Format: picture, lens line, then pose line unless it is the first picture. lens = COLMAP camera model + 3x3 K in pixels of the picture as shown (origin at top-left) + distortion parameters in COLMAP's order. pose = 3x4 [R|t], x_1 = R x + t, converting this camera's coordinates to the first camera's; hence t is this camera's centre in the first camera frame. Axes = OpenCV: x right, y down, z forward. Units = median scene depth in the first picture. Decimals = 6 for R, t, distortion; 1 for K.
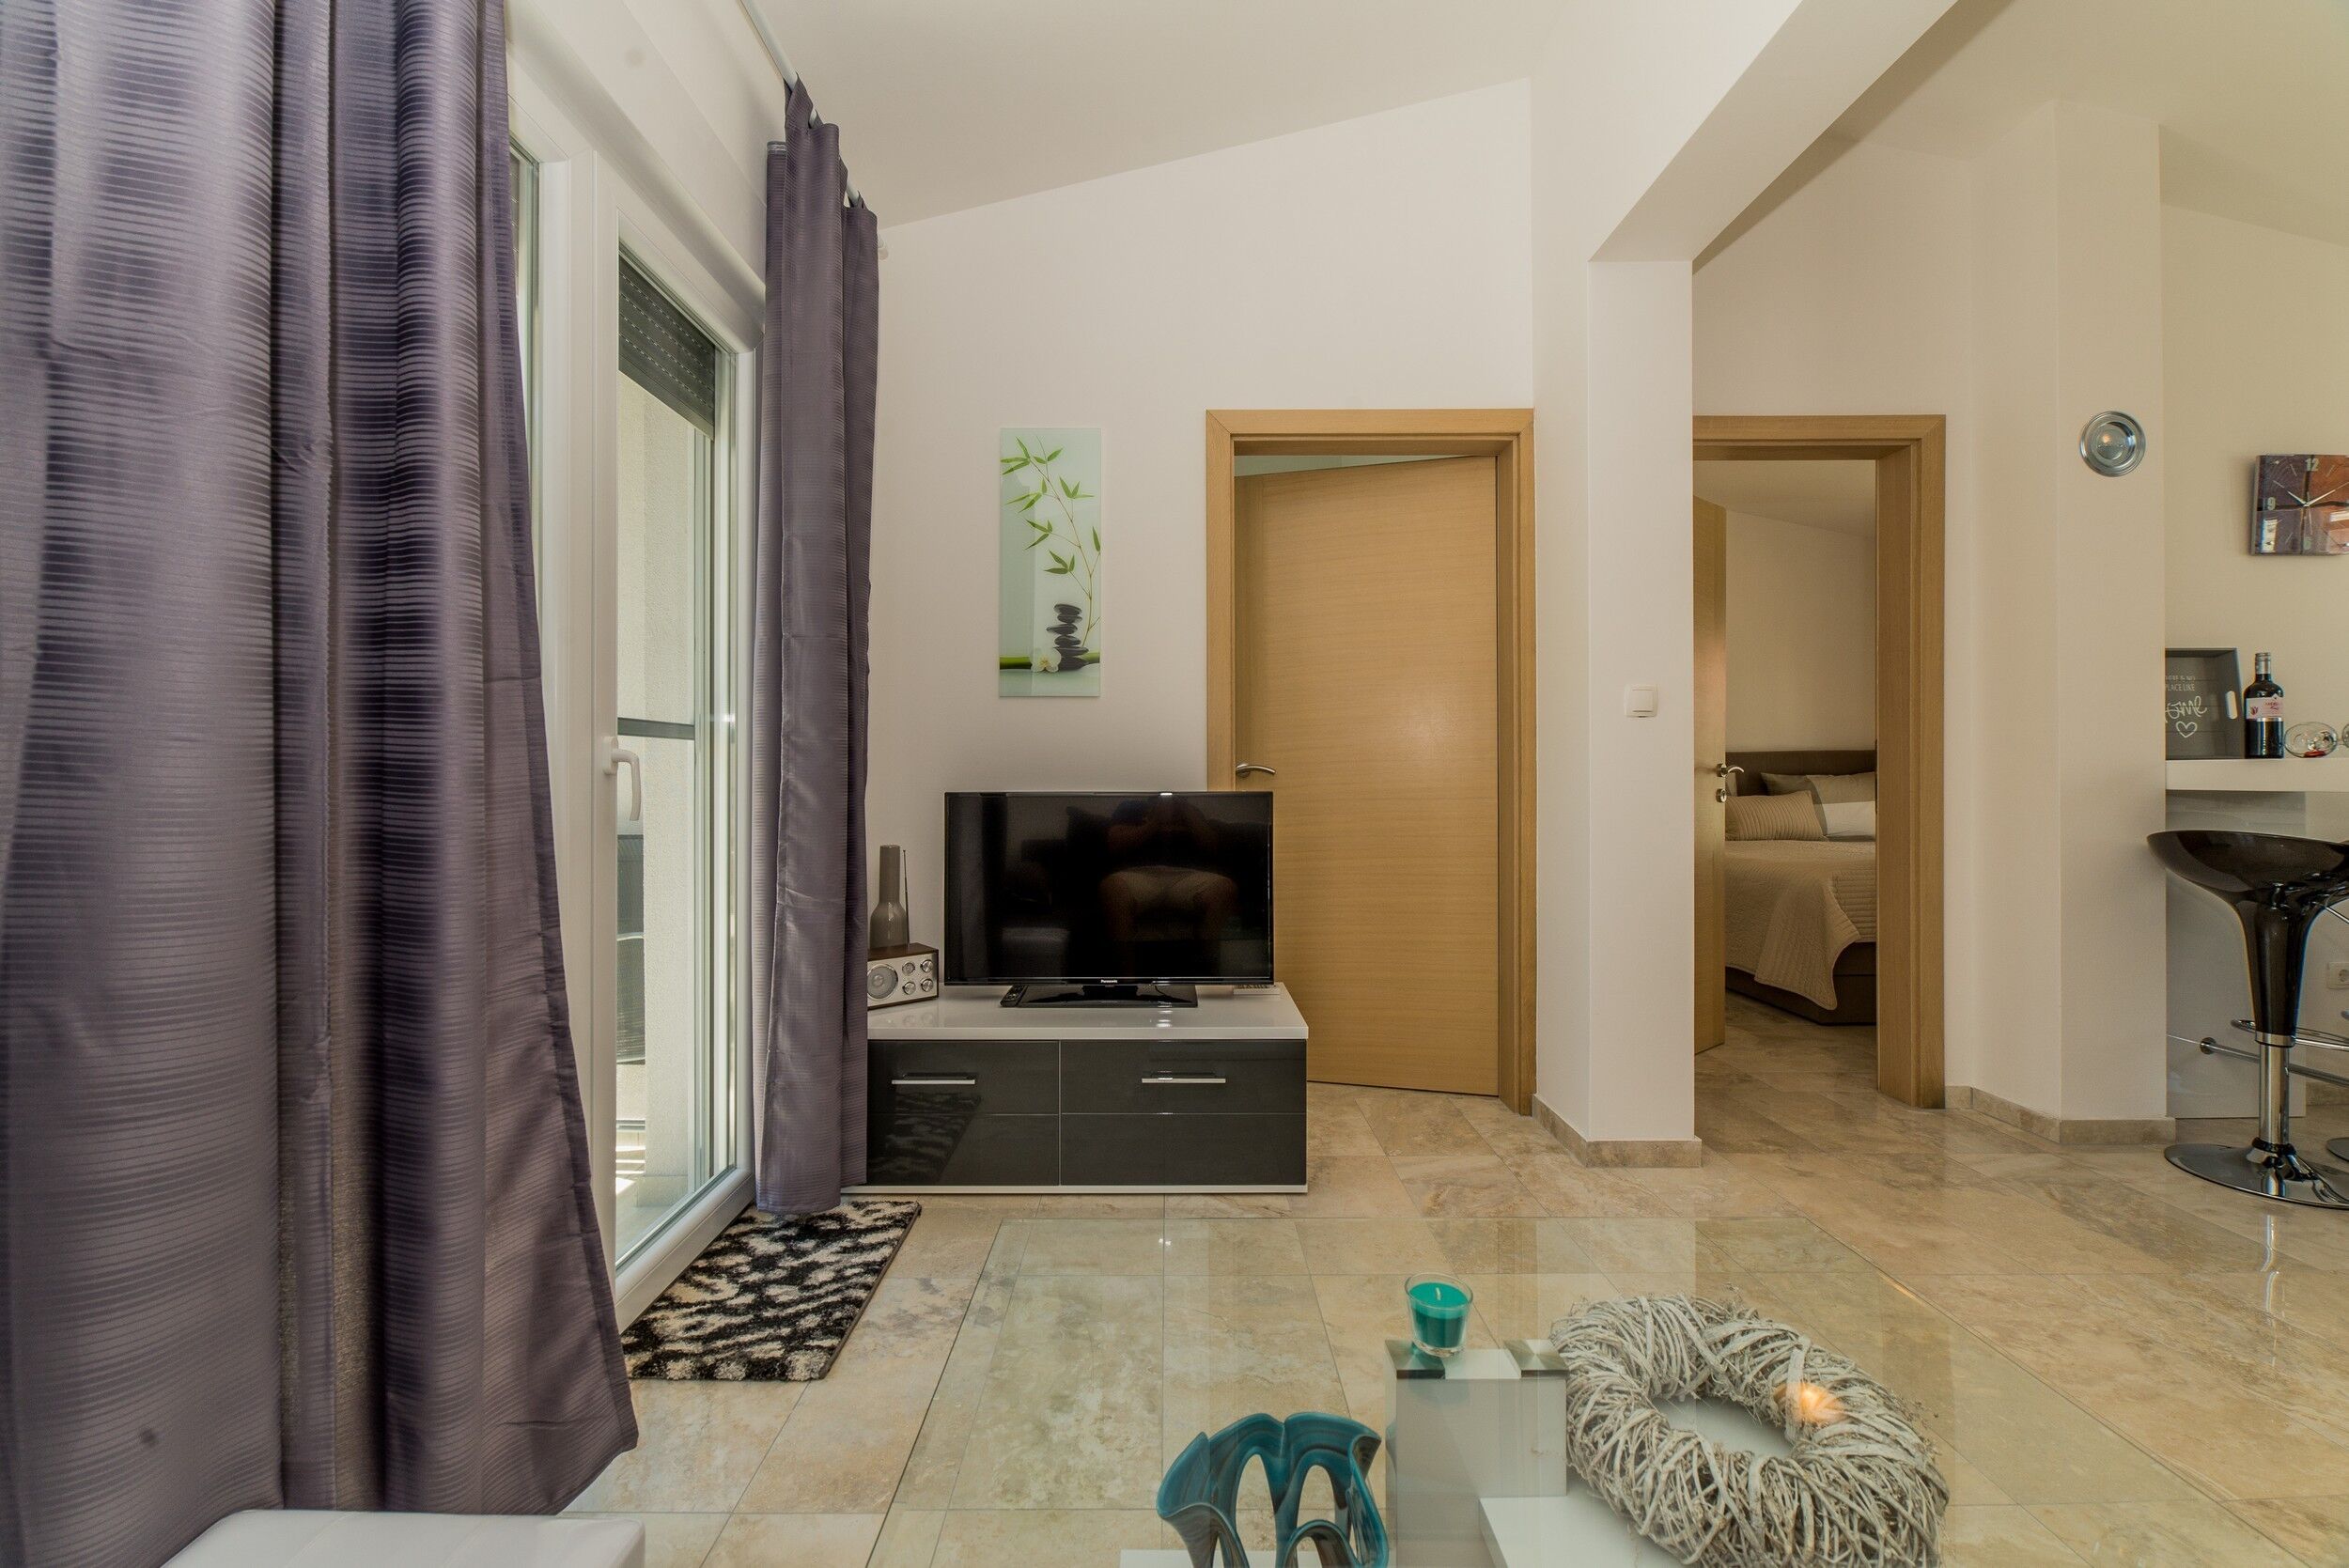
lens RADIAL K [[942.6, 0, 1171.0], [0, 942.6, 774.3], [0, 0, 1]] dist [-0.001225, -0.000010]
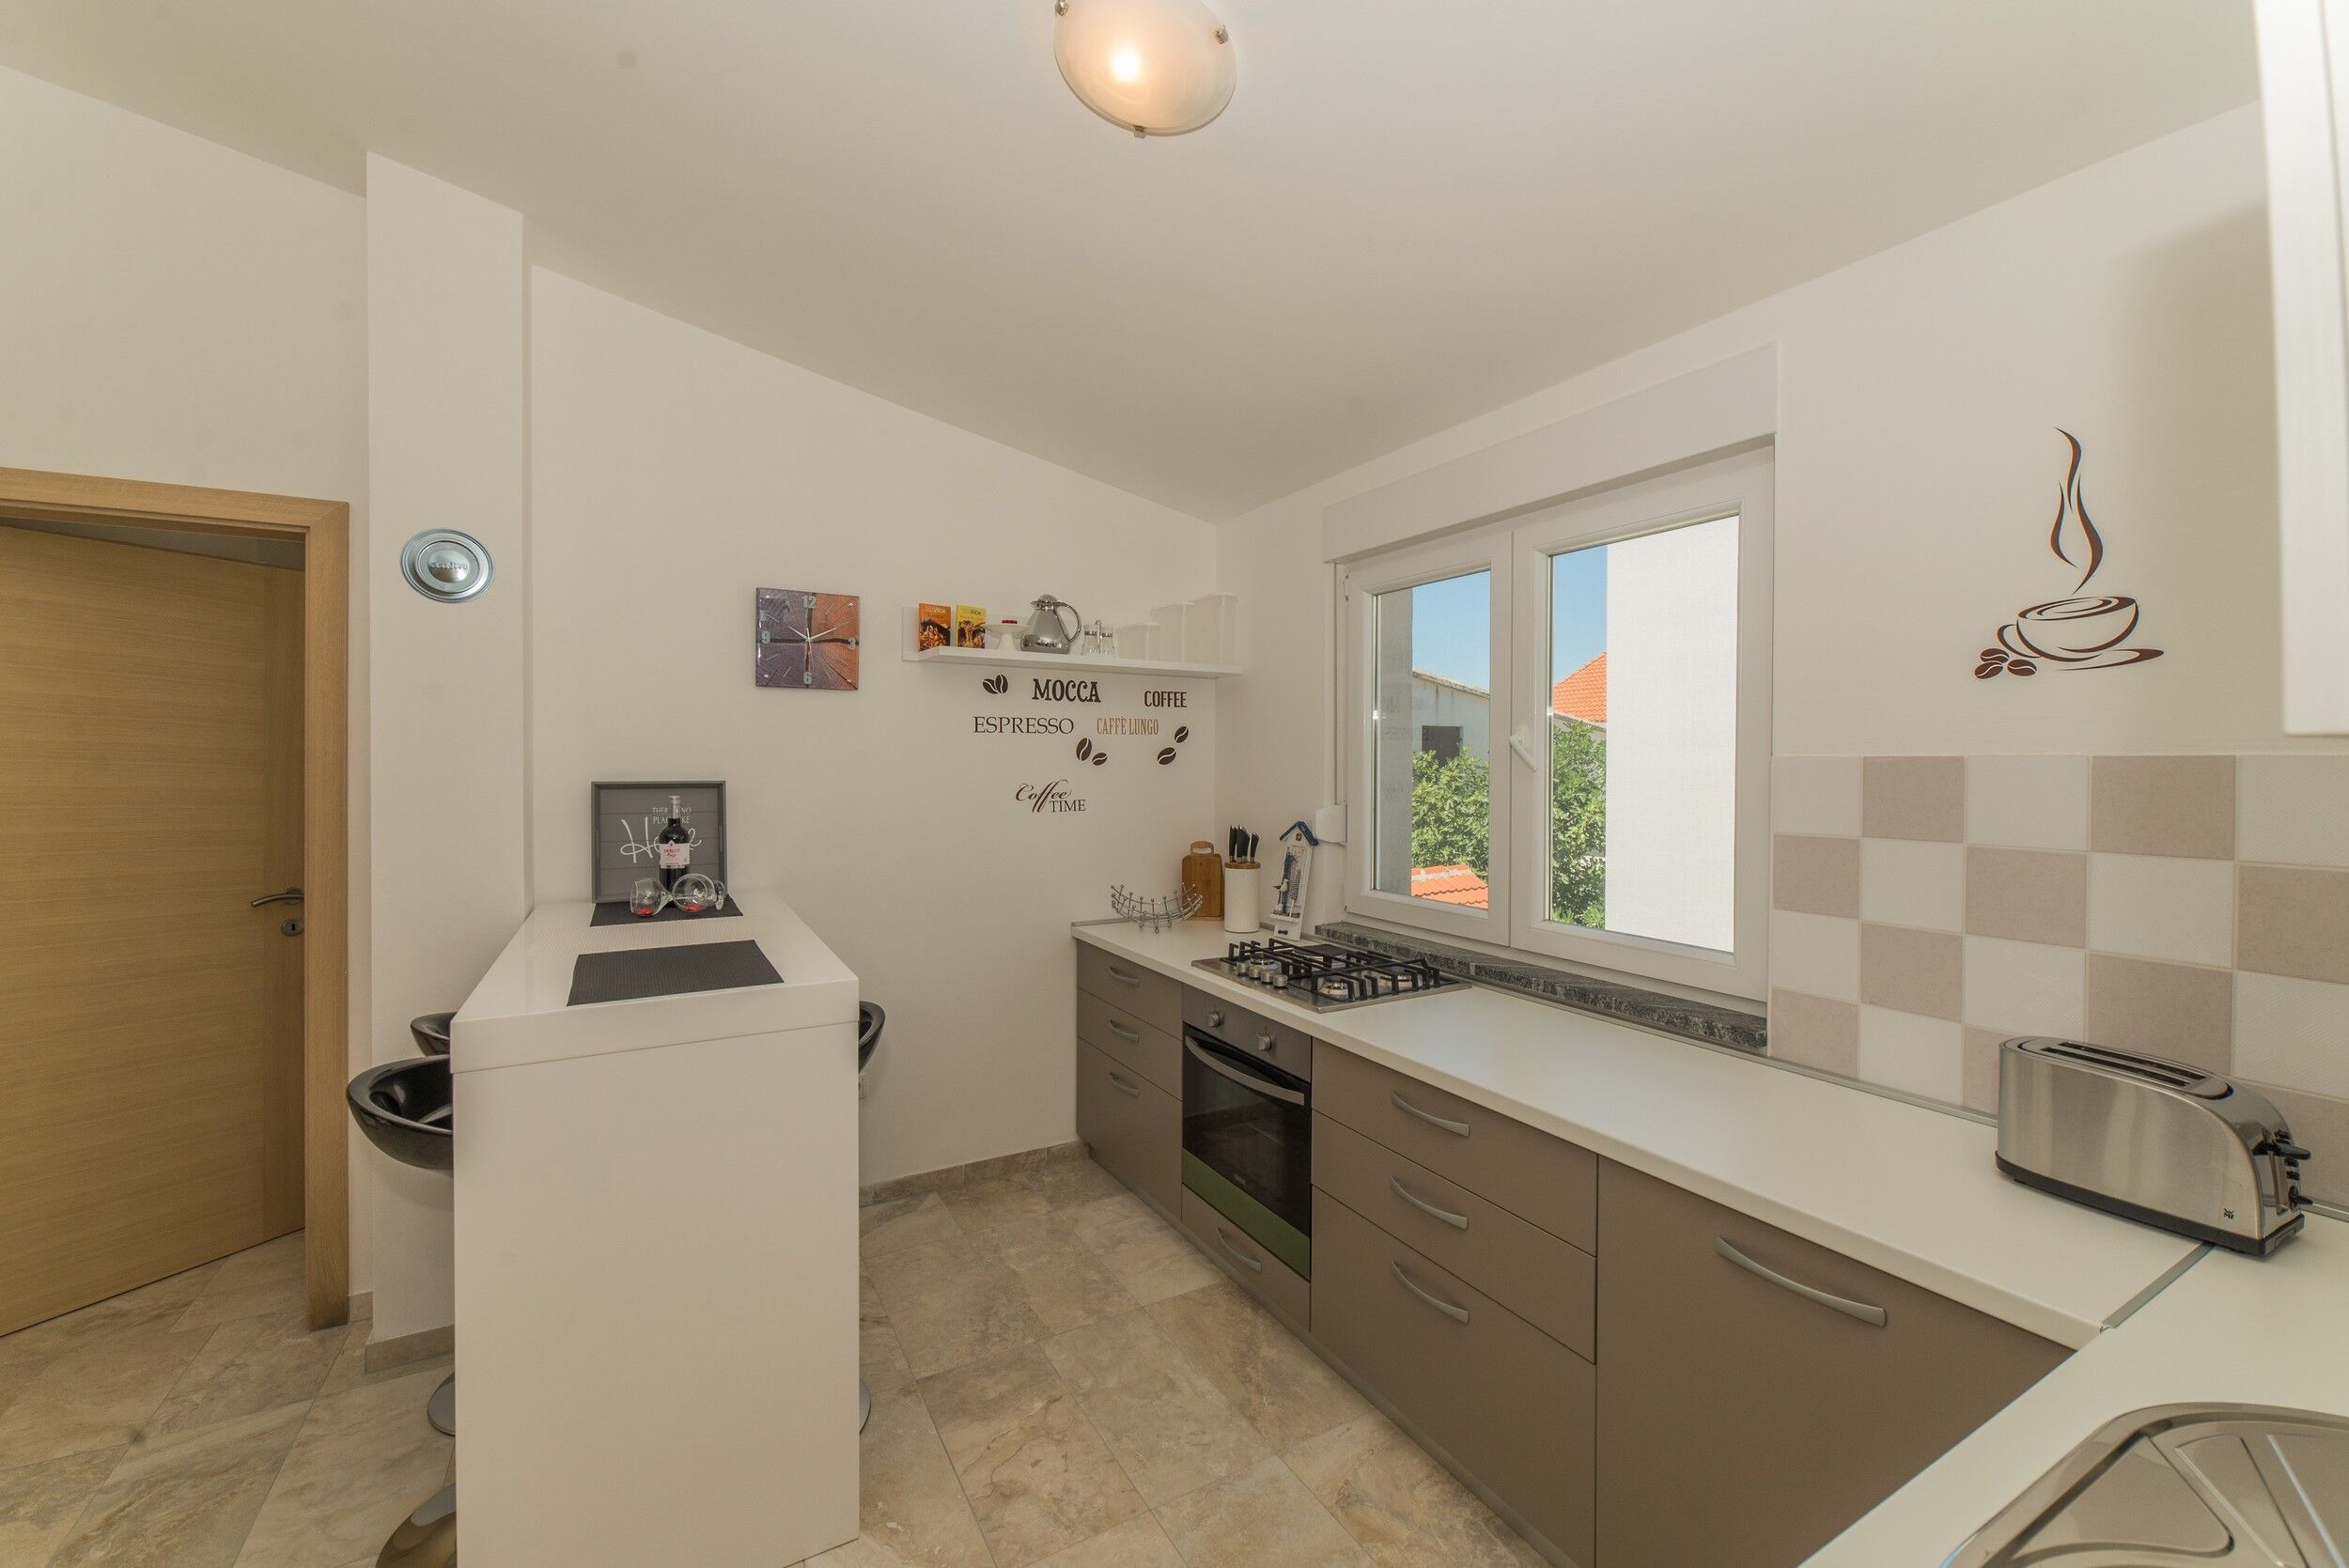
lens RADIAL K [[942.6, 0, 1171.0], [0, 942.6, 774.3], [0, 0, 1]] dist [-0.001225, -0.000010]
pose [[0.875773, 0.001796, 0.482721, 1.153361], [-0.009535, 0.999862, 0.013578, -0.171809], [-0.482630, -0.016494, 0.875669, -0.102952]]
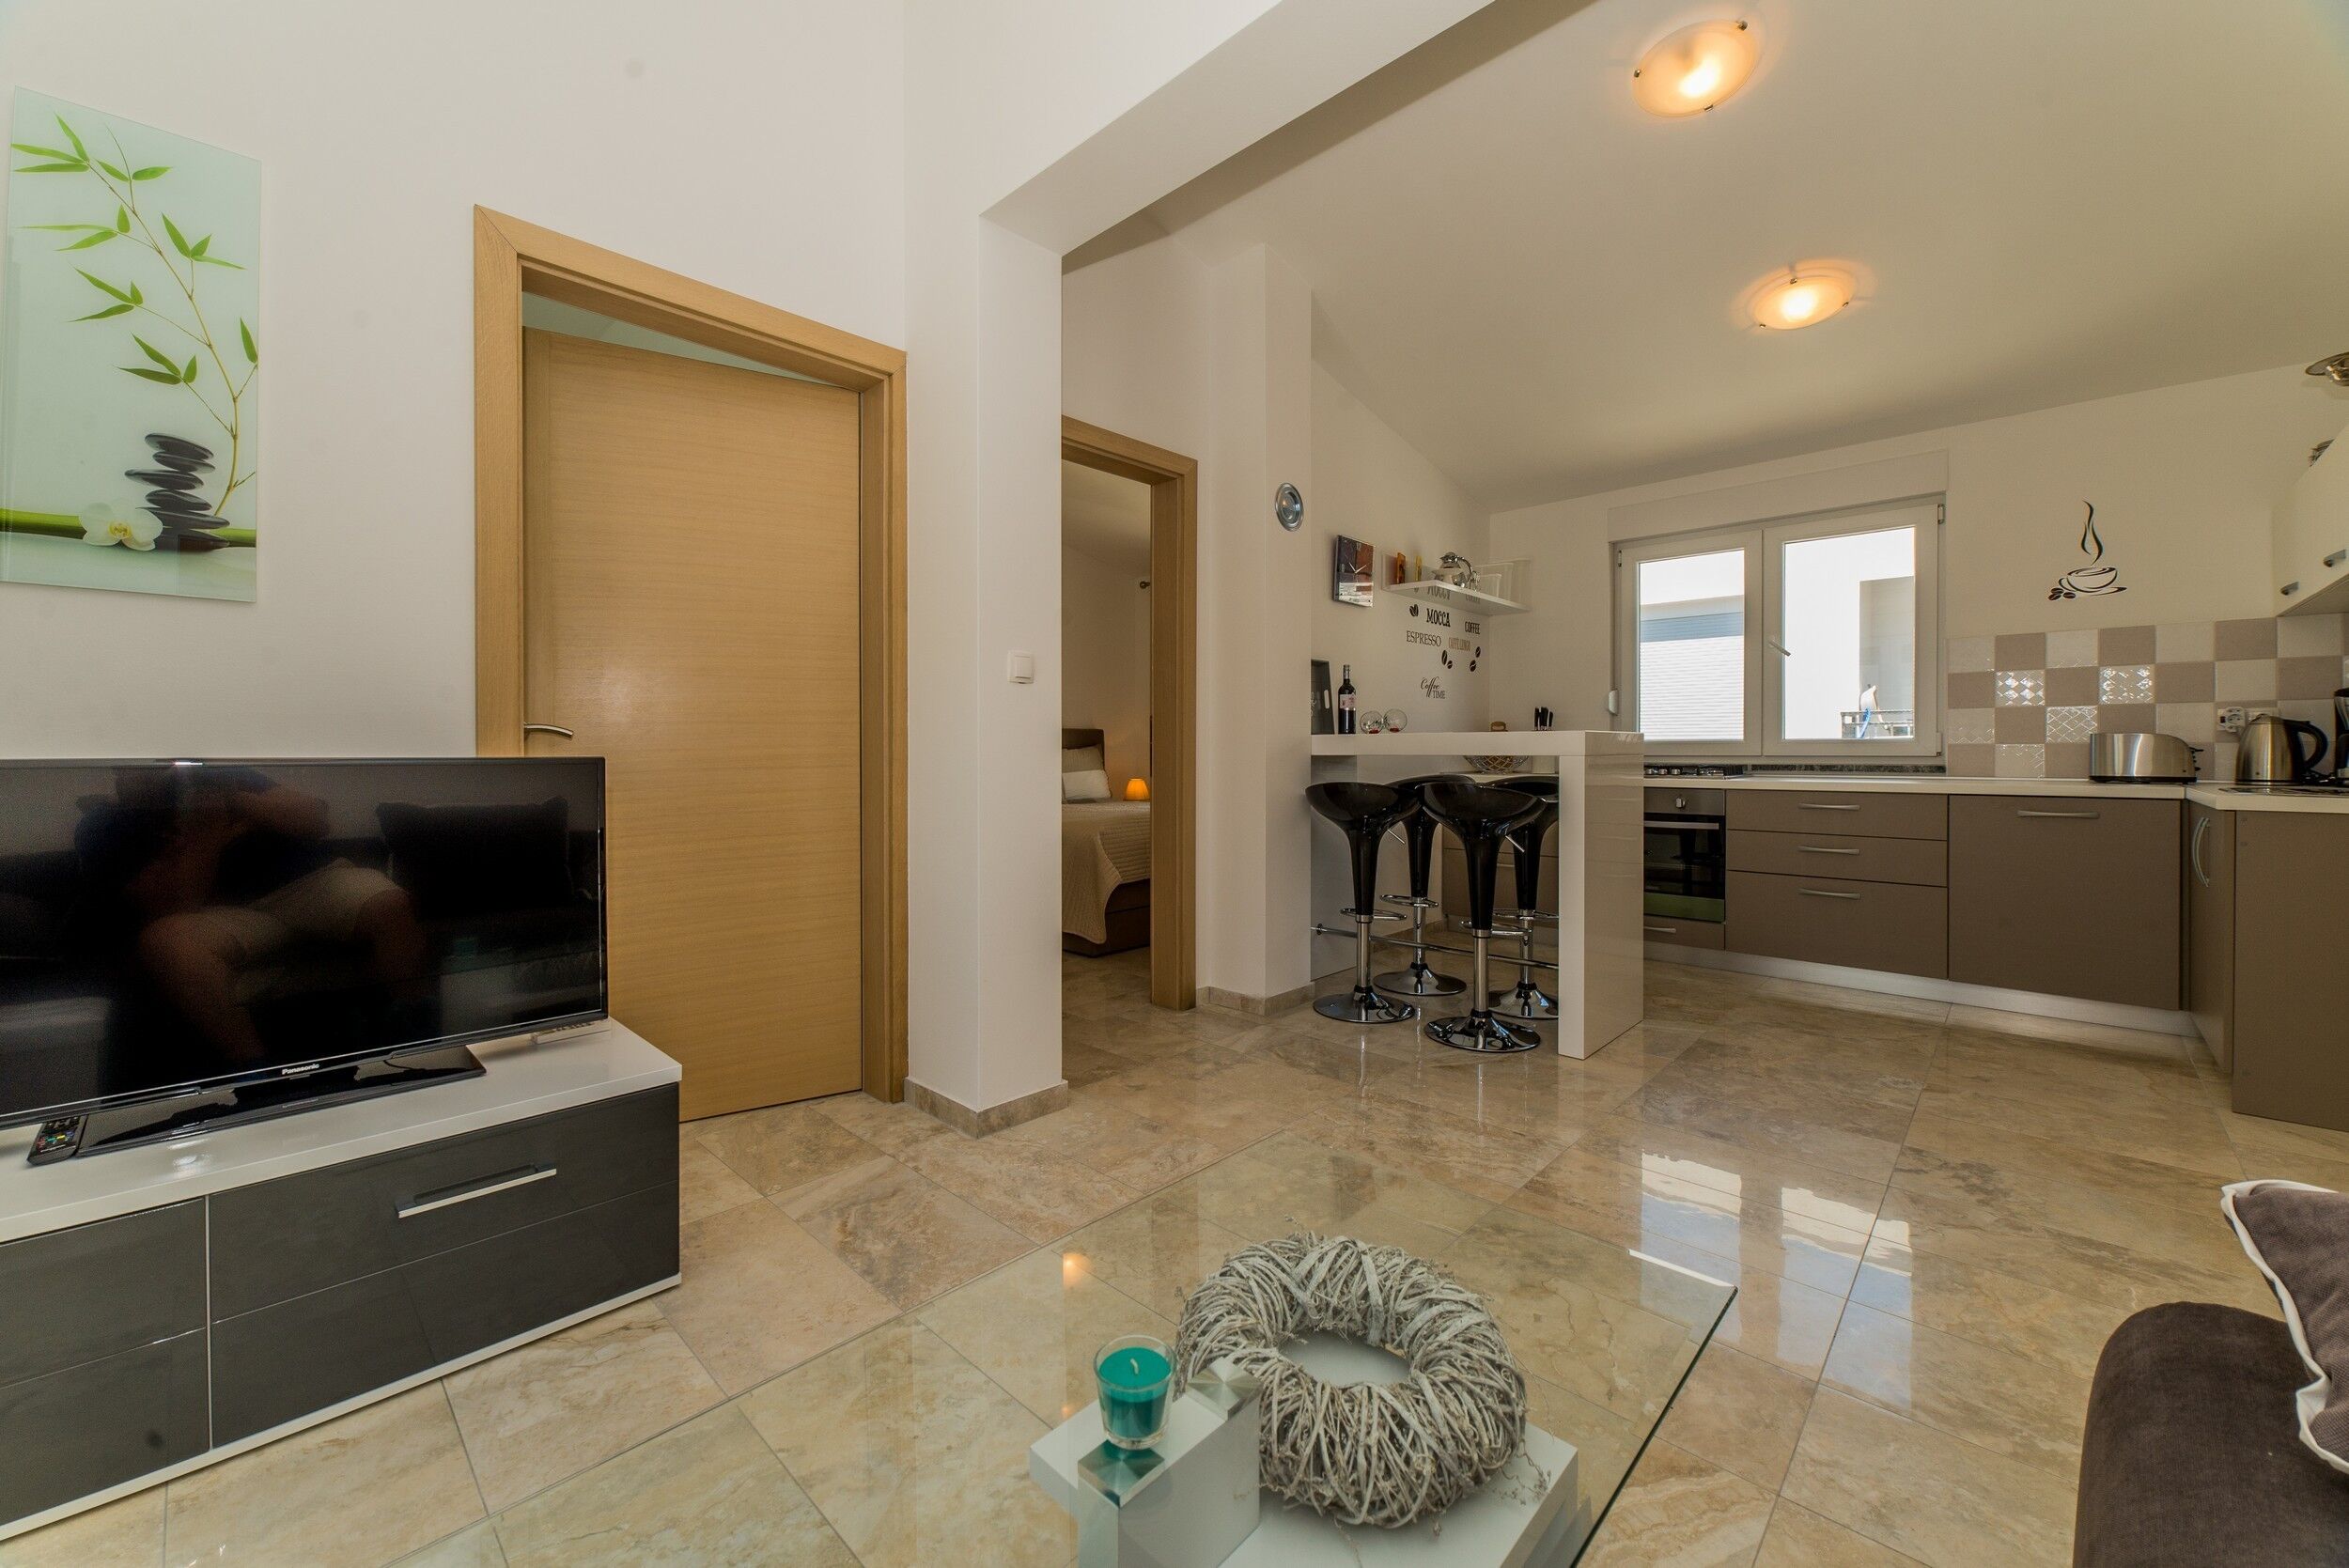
lens RADIAL K [[920.3, 0, 1175.2], [0, 920.3, 756.5], [0, 0, 1]] dist [-0.002127, -0.000377]
pose [[0.690853, -0.001084, 0.722994, -0.102136], [-0.001411, 0.999995, 0.002847, 0.014808], [-0.722993, -0.002987, 0.690848, 0.178207]]
